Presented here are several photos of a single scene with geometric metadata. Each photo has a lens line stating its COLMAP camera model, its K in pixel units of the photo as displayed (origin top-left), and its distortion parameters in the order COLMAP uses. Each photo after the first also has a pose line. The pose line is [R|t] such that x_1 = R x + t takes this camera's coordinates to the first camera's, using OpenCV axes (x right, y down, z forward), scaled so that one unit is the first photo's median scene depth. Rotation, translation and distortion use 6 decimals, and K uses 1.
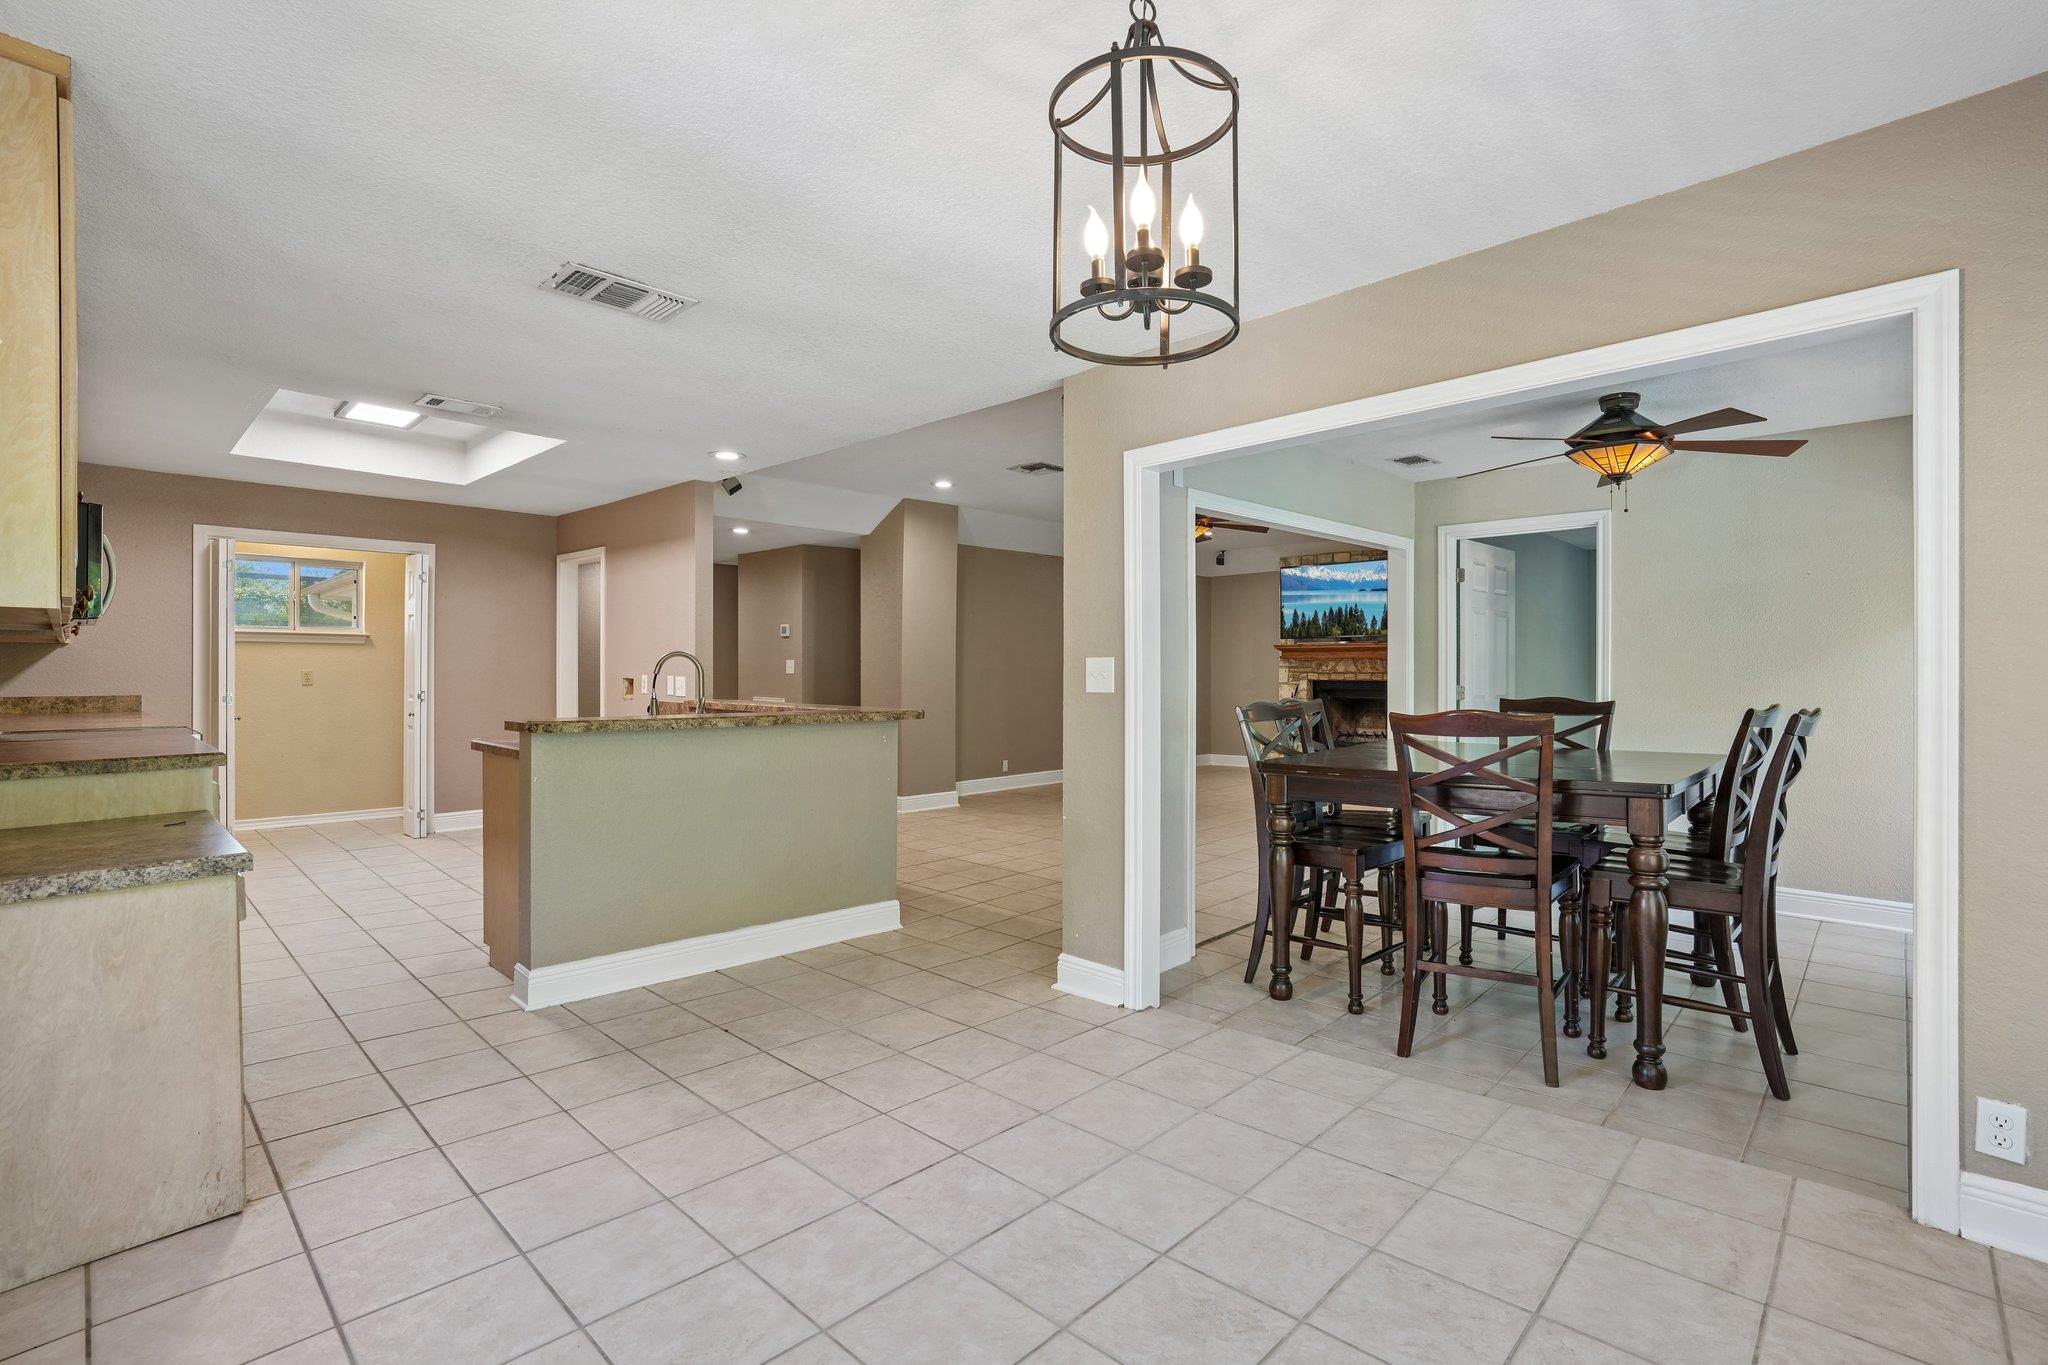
lens RADIAL K [[936.6, 0, 1016.9], [0, 936.6, 674.3], [0, 0, 1]] dist [-0.029485, 0.009521]
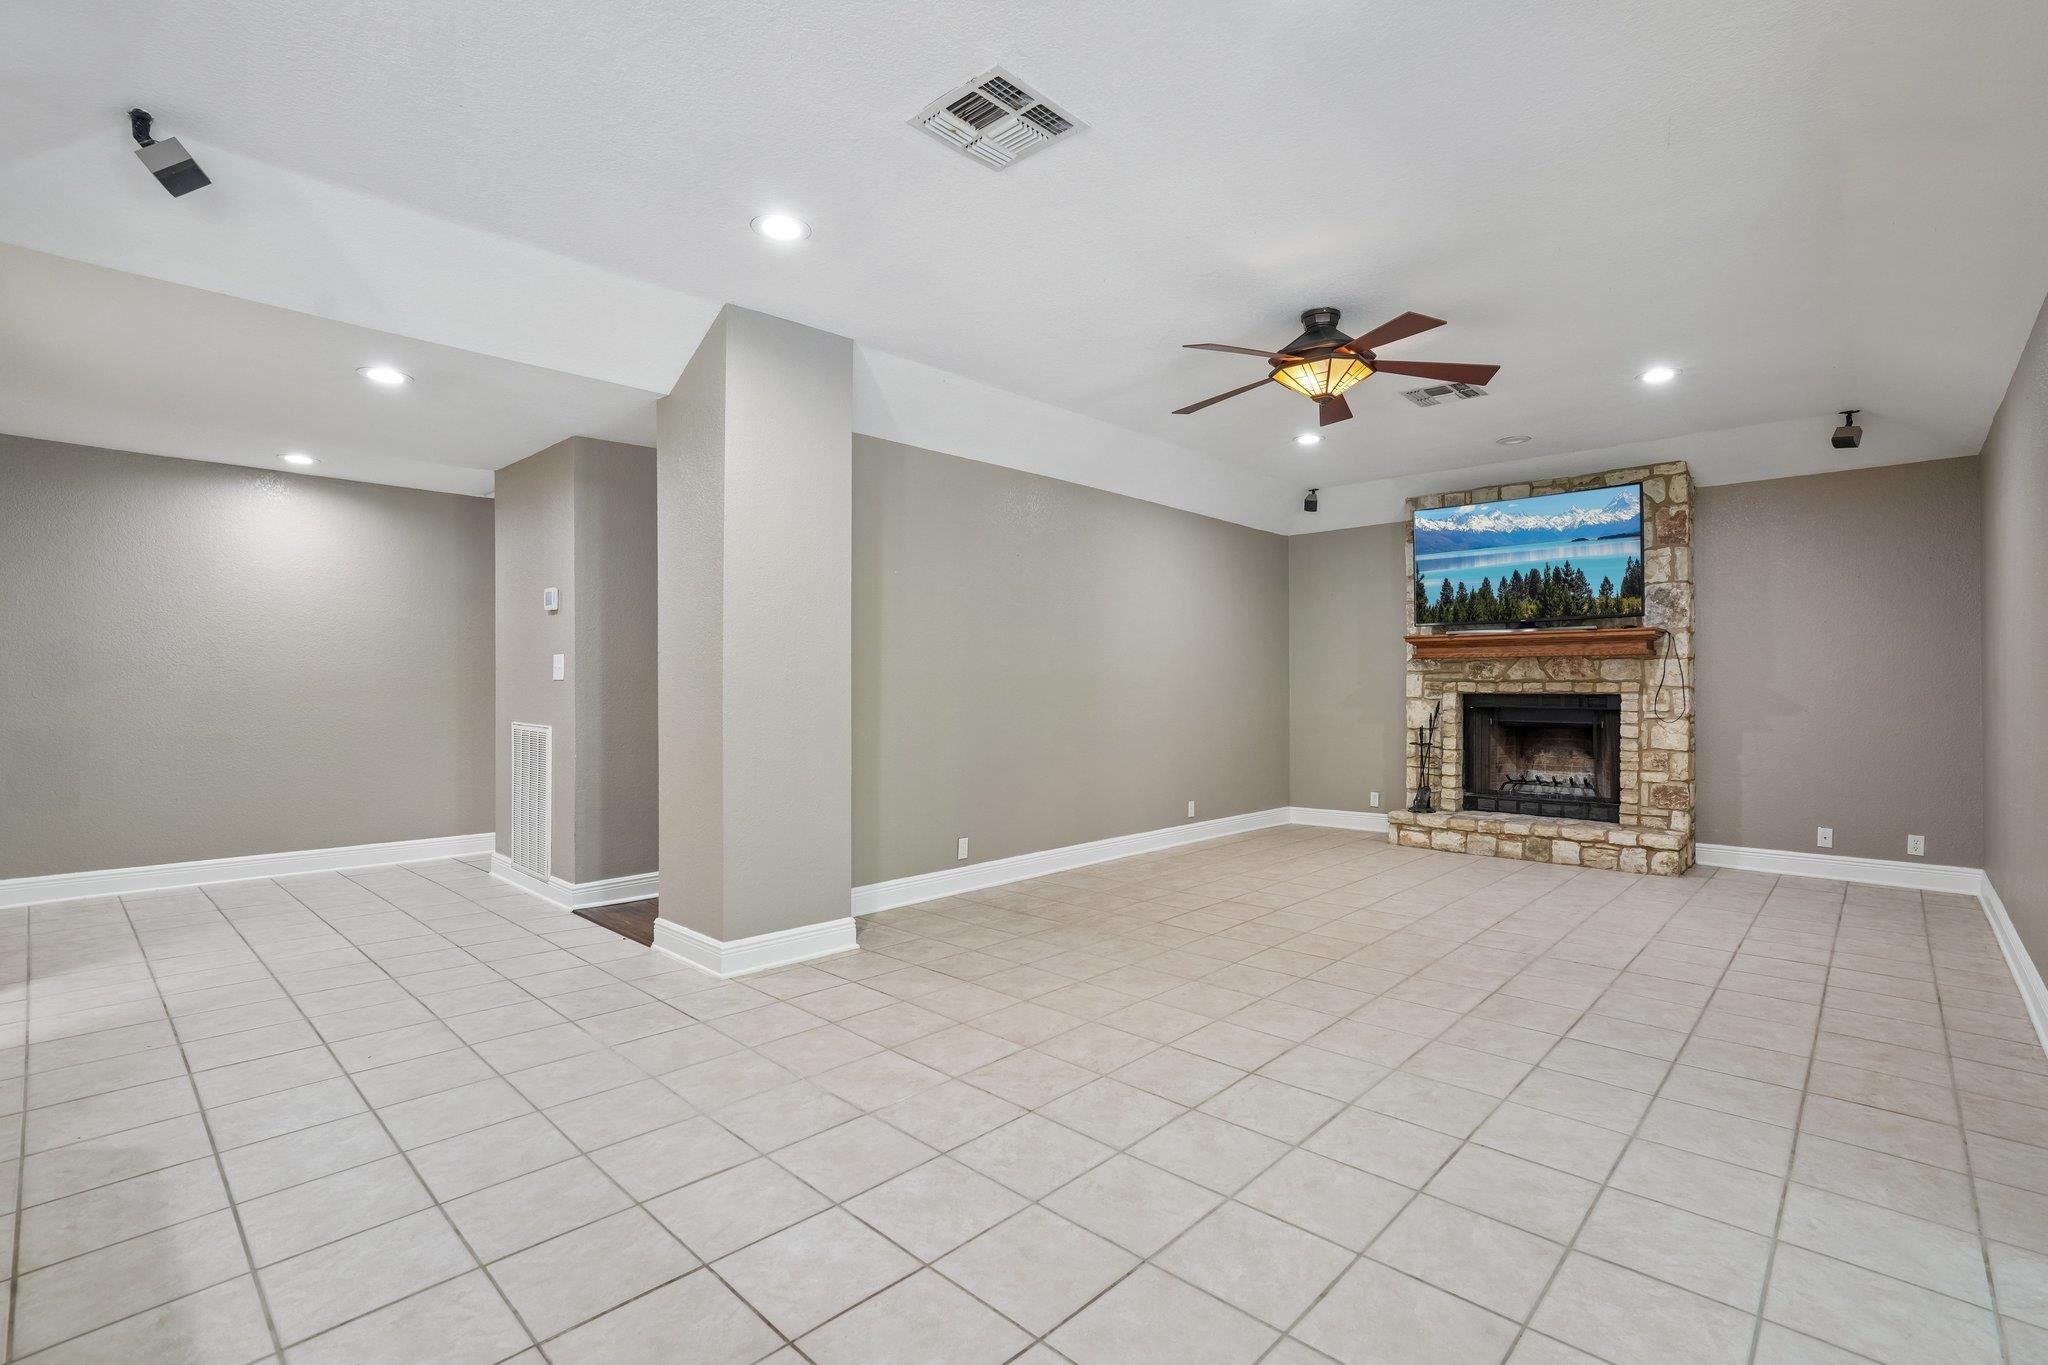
lens RADIAL K [[936.6, 0, 1020.3], [0, 936.6, 679.3], [0, 0, 1]] dist [-0.029485, 0.009521]
pose [[0.999786, 0.003592, 0.020372, 0.008865], [-0.003567, 0.999993, -0.001264, -0.001099], [-0.020376, 0.001192, 0.999792, 0.399068]]
